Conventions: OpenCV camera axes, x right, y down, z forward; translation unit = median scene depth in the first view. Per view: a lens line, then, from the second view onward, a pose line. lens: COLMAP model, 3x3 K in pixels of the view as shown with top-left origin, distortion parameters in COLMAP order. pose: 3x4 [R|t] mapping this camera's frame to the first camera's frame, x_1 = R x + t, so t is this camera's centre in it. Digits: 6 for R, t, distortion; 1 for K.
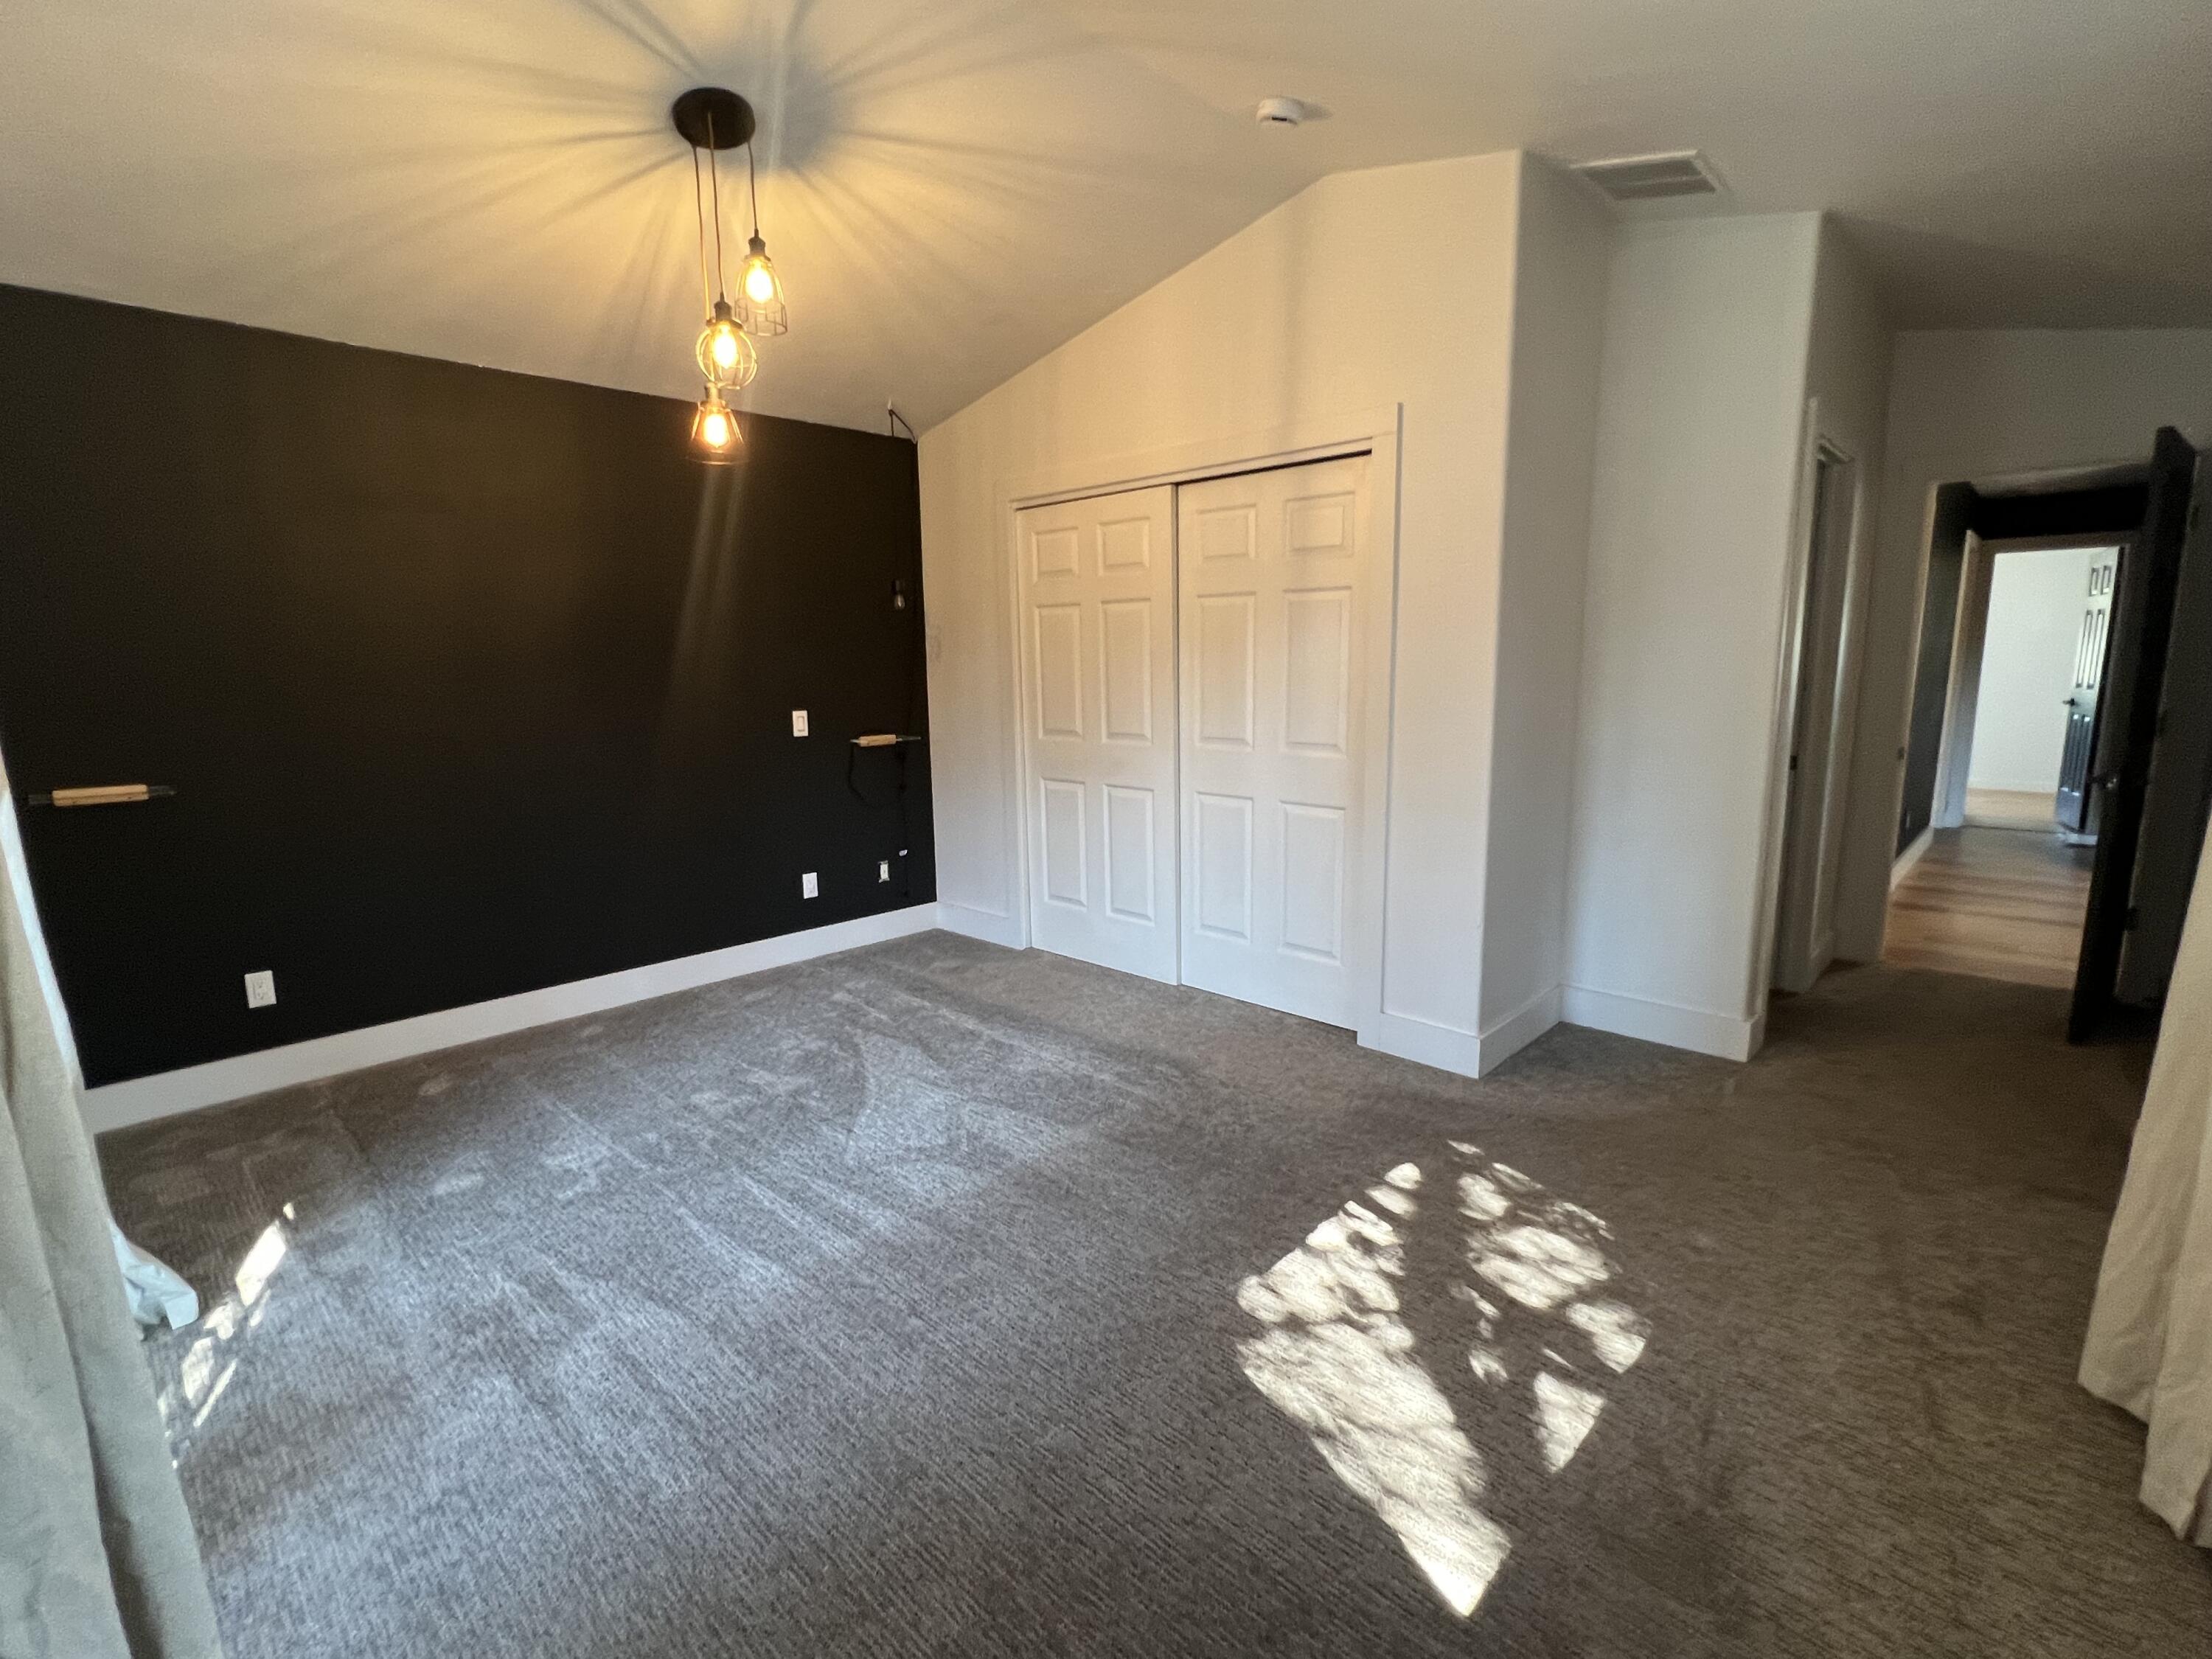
lens RADIAL K [[1031.5, 0, 1106.0], [0, 1031.5, 829.5], [0, 0, 1]] dist [0.000568, 0.000174]
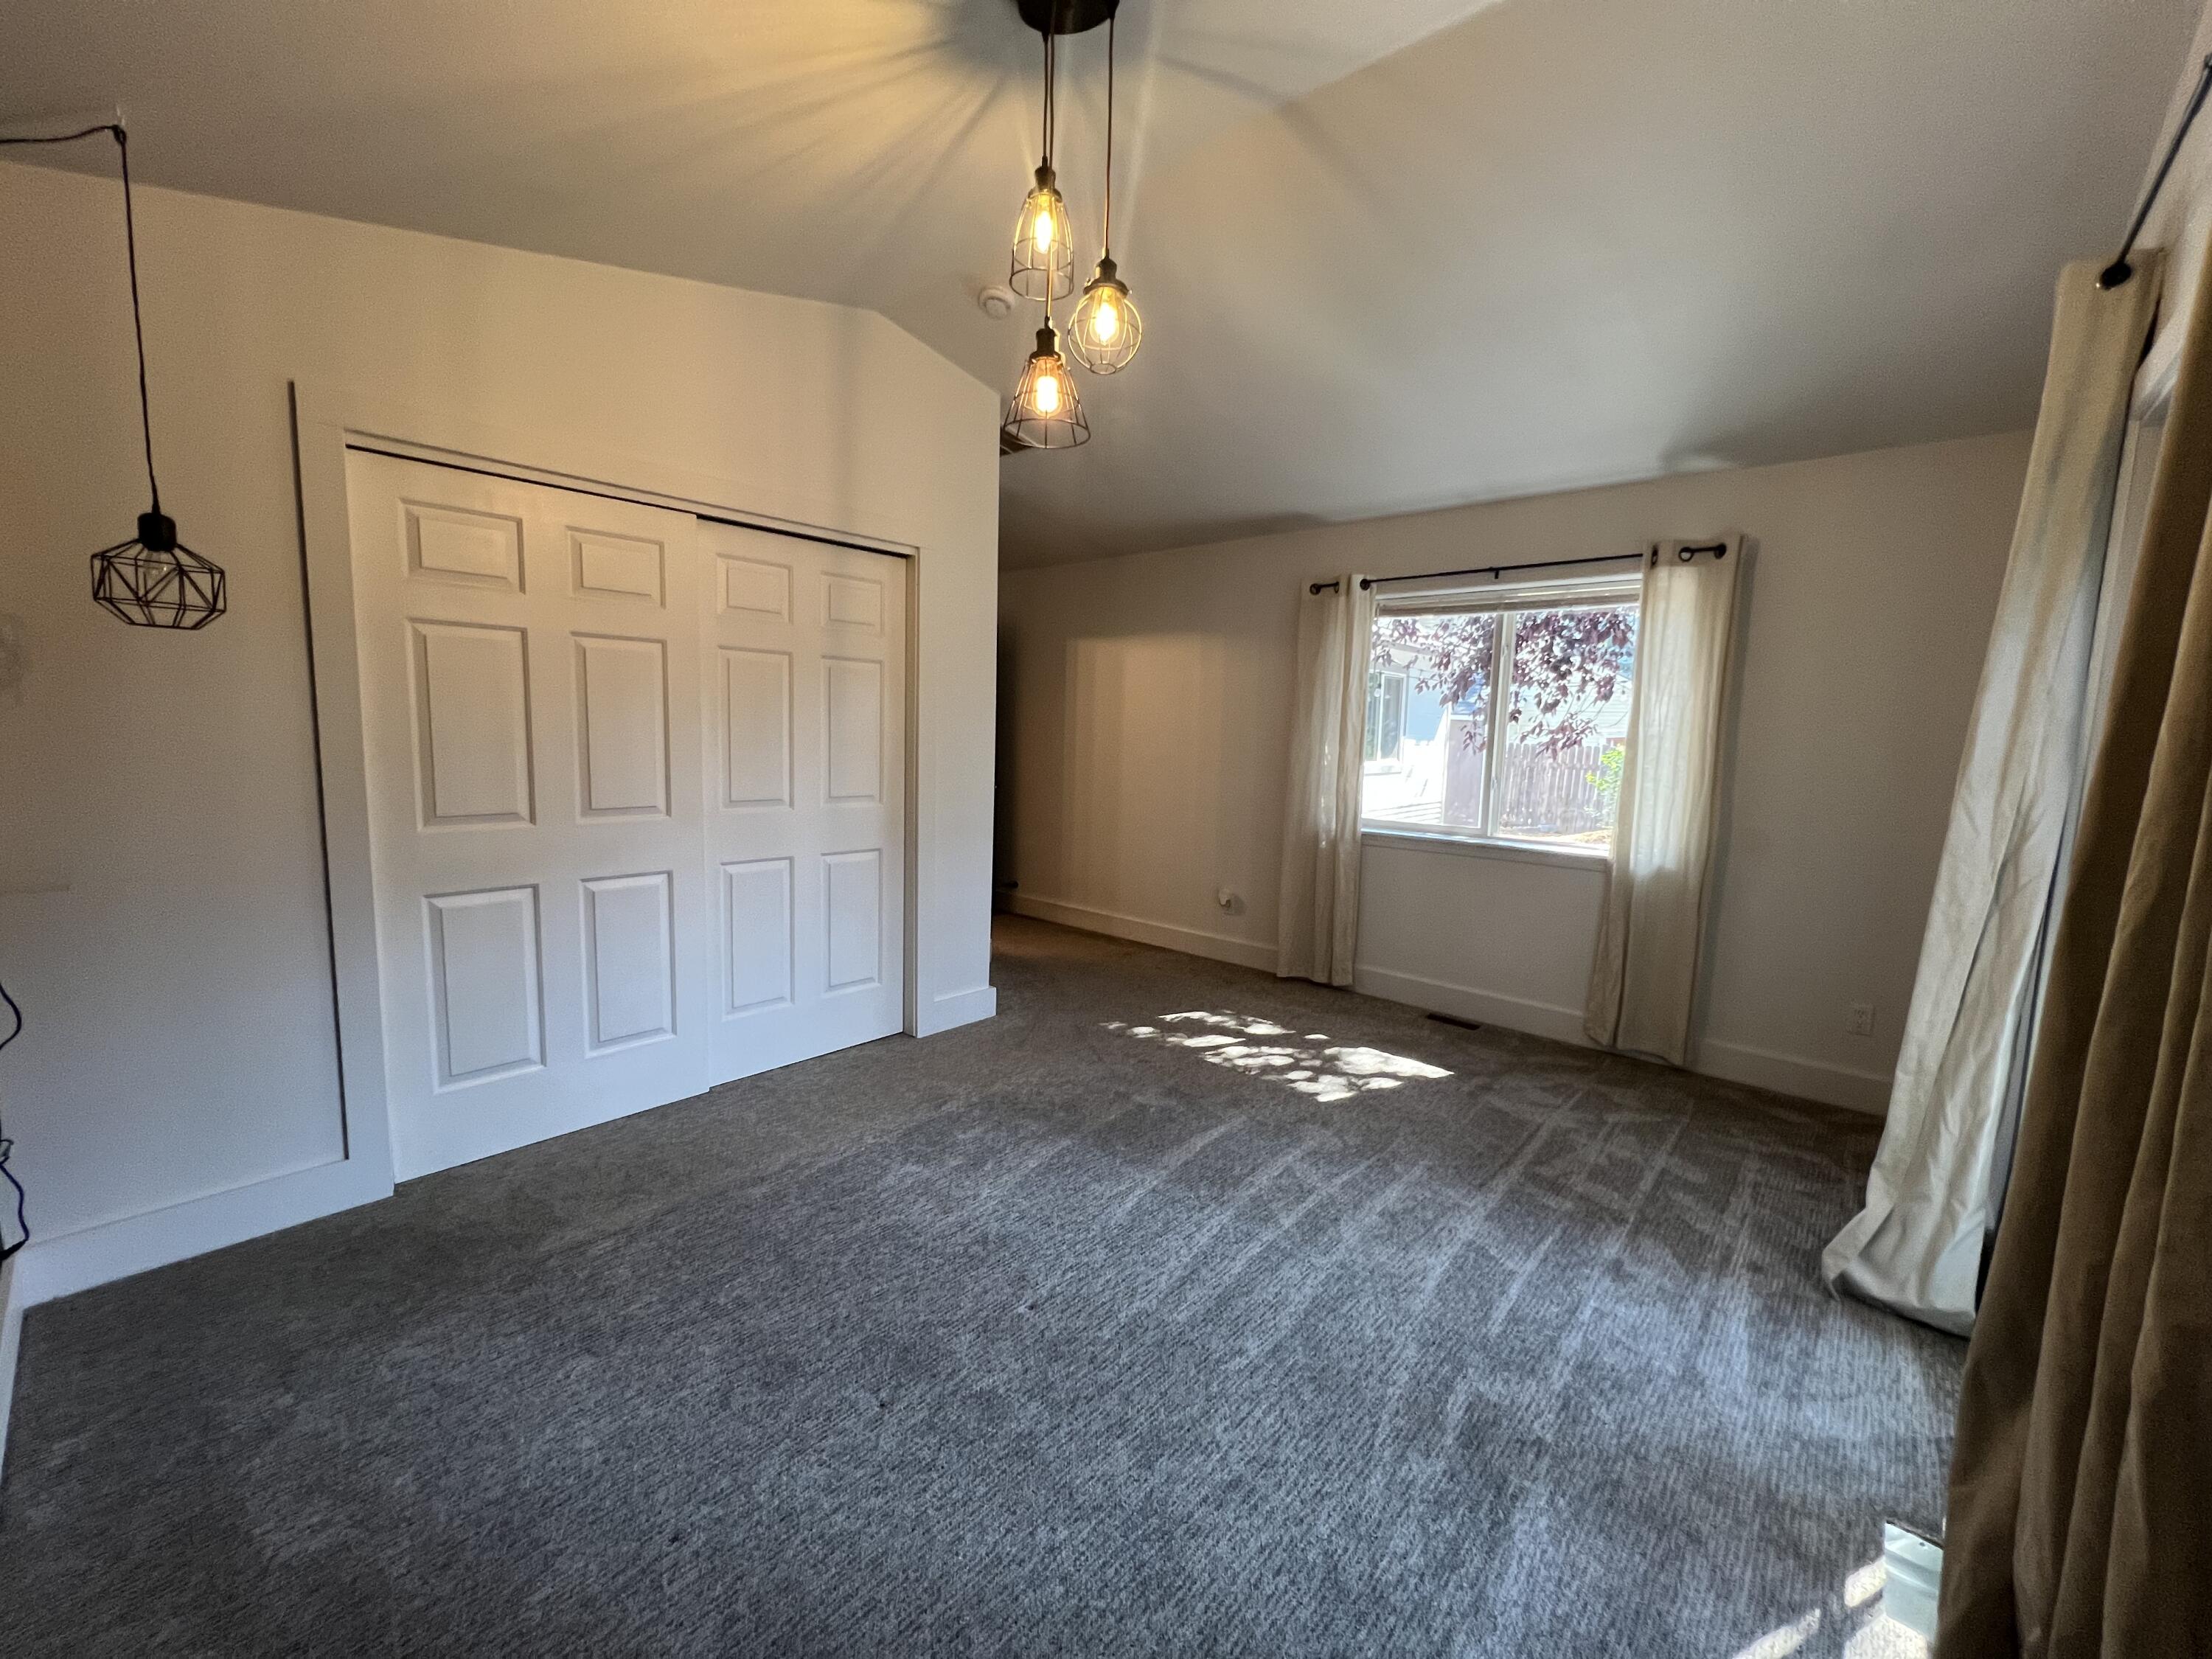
lens RADIAL K [[890.0, 0, 1106.0], [0, 890.0, 829.5], [0, 0, 1]] dist [-0.003097, -0.000059]
pose [[-0.051569, -0.100766, 0.993573, -0.811509], [0.139777, 0.984375, 0.107087, -0.118806], [-0.988839, 0.144401, -0.036678, 0.814590]]
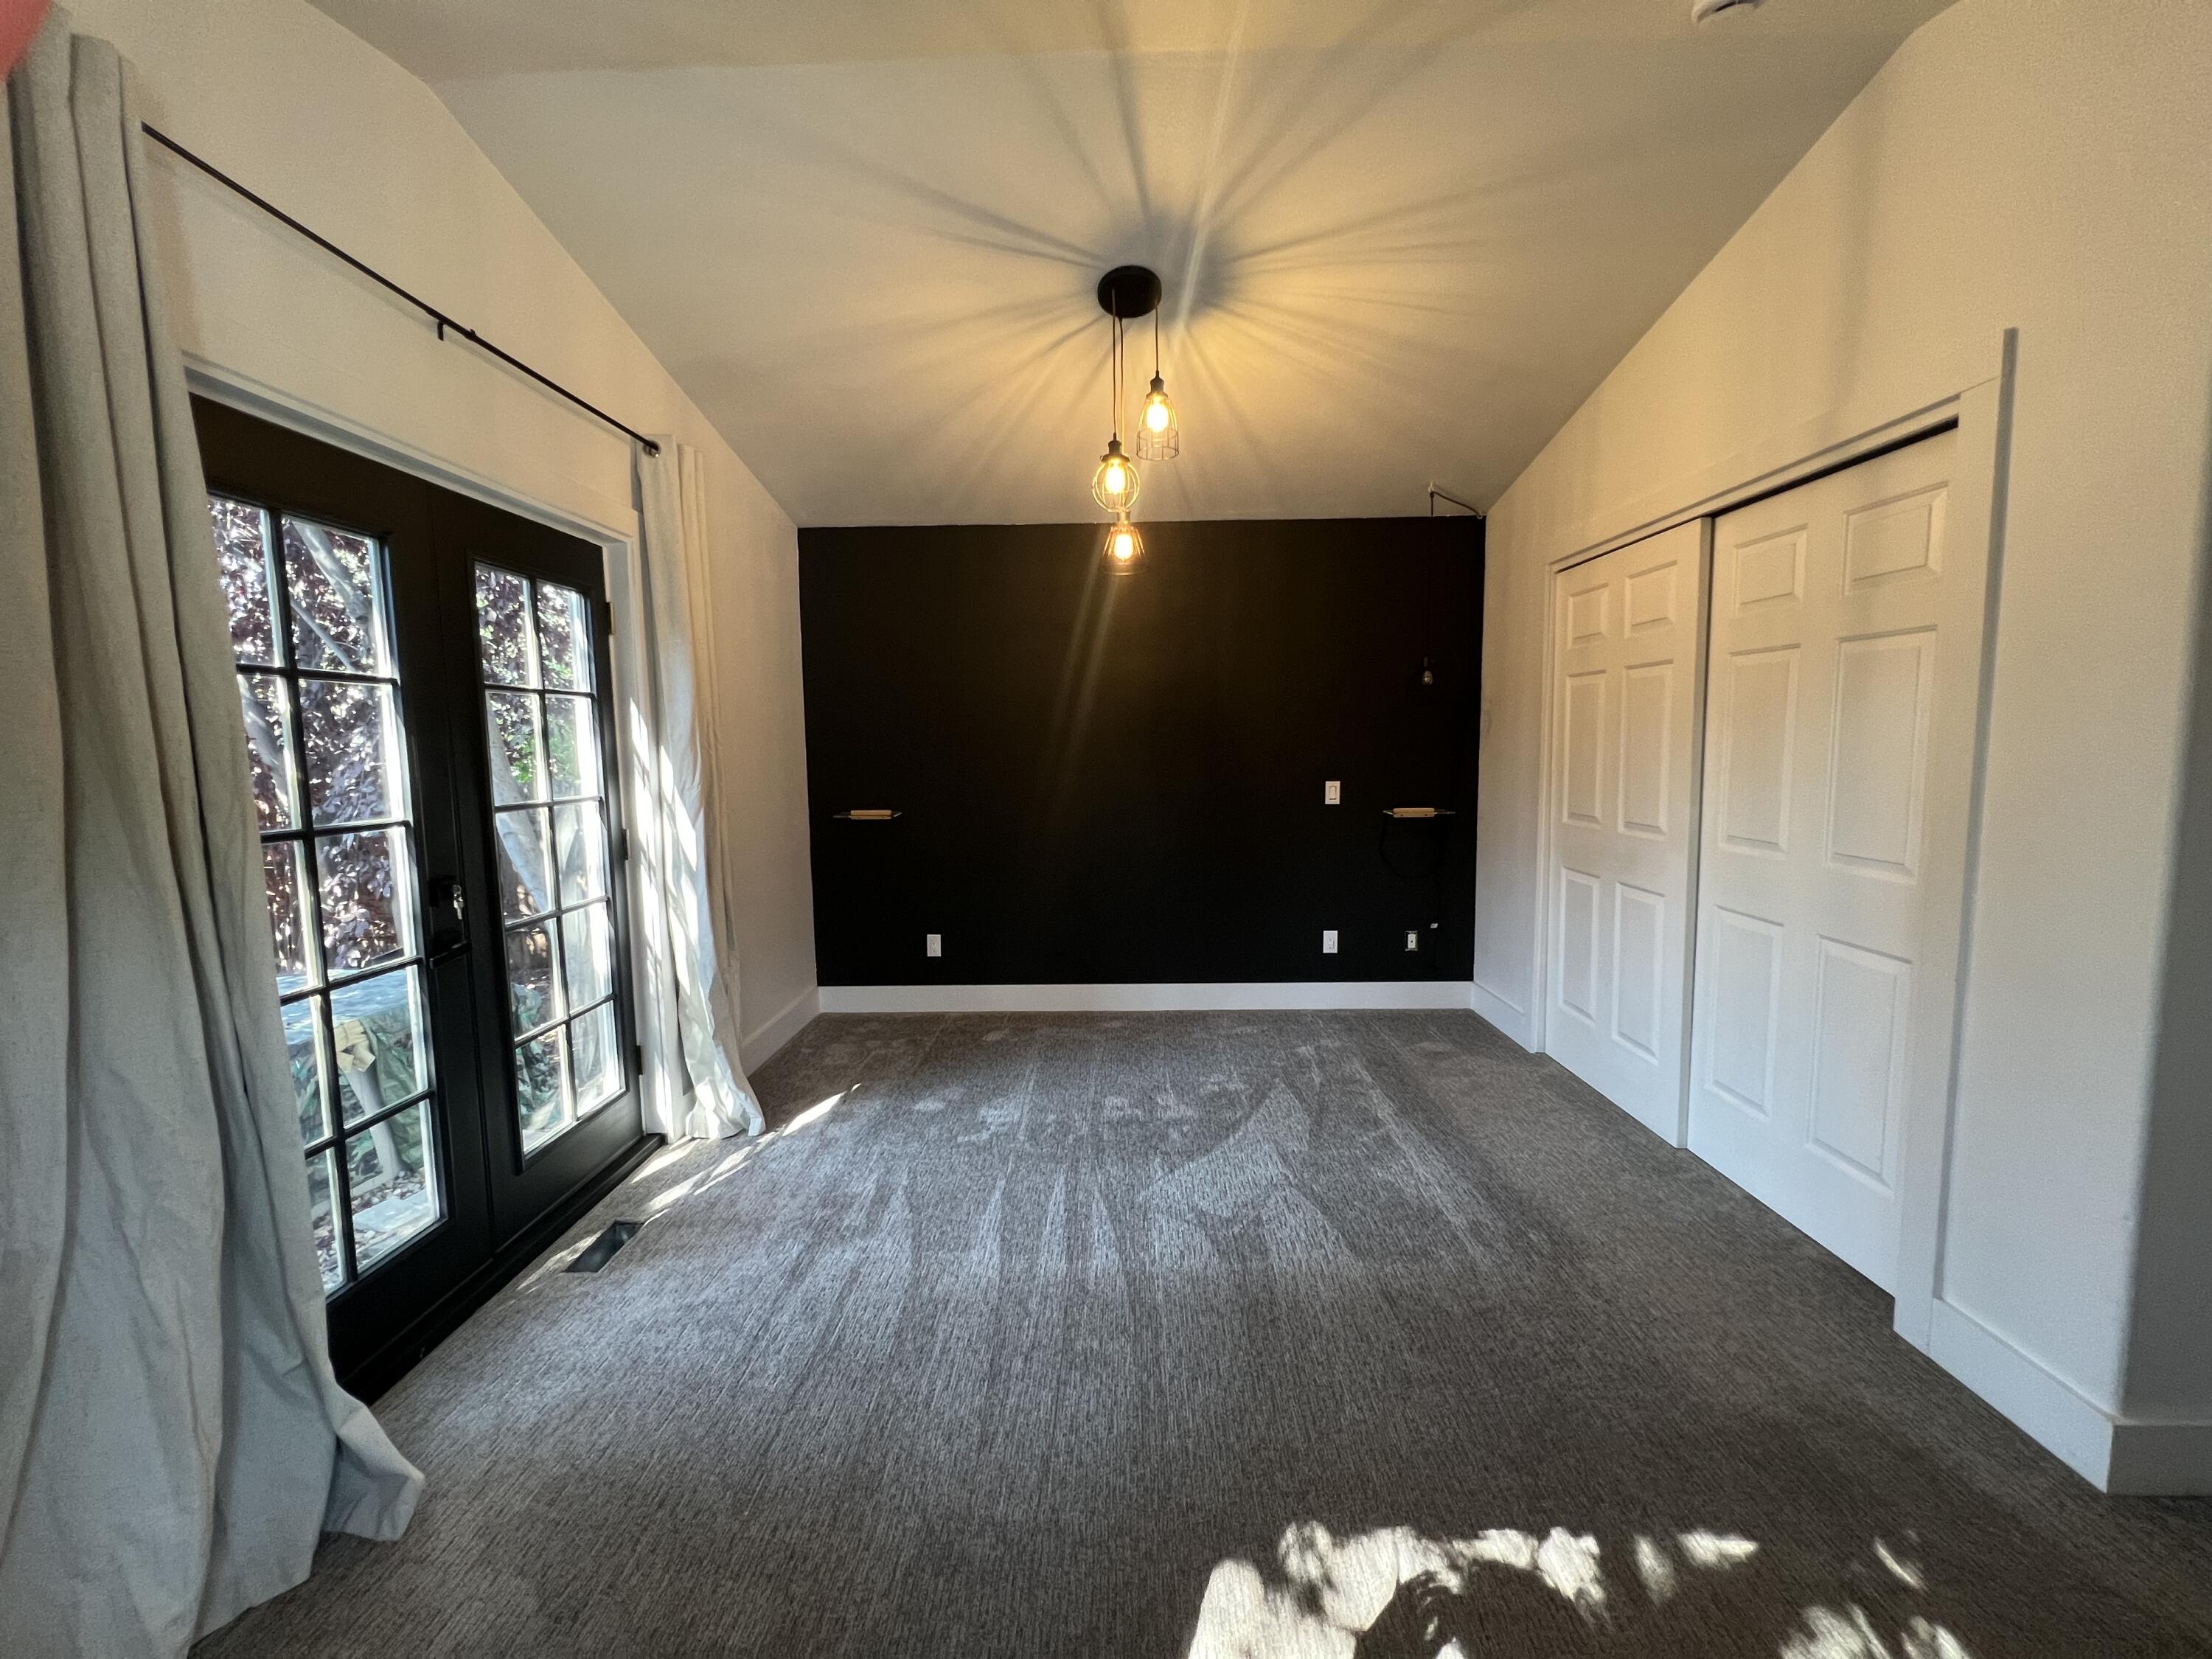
lens RADIAL K [[890.0, 0, 1106.0], [0, 890.0, 829.5], [0, 0, 1]] dist [-0.003097, -0.000059]
pose [[0.672672, 0.078826, -0.735730, 0.311501], [-0.117446, 0.993079, -0.000982, -0.045976], [0.730560, 0.087069, 0.677274, 0.249916]]
